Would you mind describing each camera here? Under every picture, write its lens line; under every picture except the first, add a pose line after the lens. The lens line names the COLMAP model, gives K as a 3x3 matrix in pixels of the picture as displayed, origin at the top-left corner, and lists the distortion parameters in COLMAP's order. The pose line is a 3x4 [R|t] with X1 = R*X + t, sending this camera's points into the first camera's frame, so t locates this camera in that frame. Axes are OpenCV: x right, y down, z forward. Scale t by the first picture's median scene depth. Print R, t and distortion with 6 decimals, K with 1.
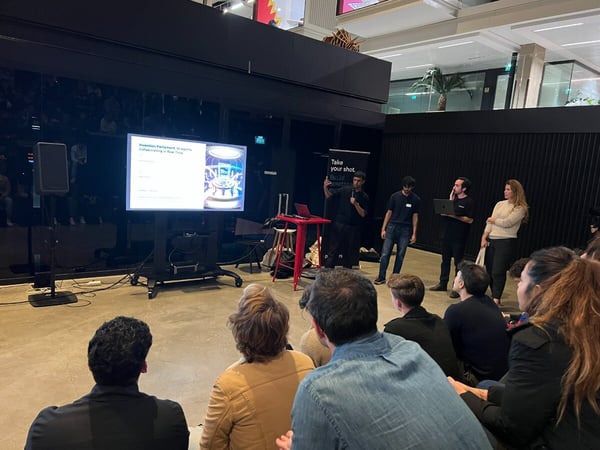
lens RADIAL K [[422.4, 0, 300.0], [0, 422.4, 225.0], [0, 0, 1]] dist [0.044081, 0.000485]
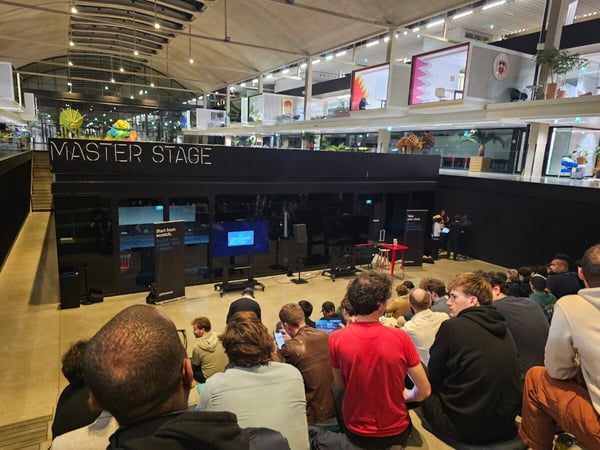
lens RADIAL K [[422.4, 0, 300.0], [0, 422.4, 225.0], [0, 0, 1]] dist [0.044081, 0.000485]
pose [[0.988948, -0.007123, -0.148090, -0.162059], [0.013045, 0.999152, 0.039056, -0.228971], [0.147686, -0.040557, 0.988202, -1.292376]]
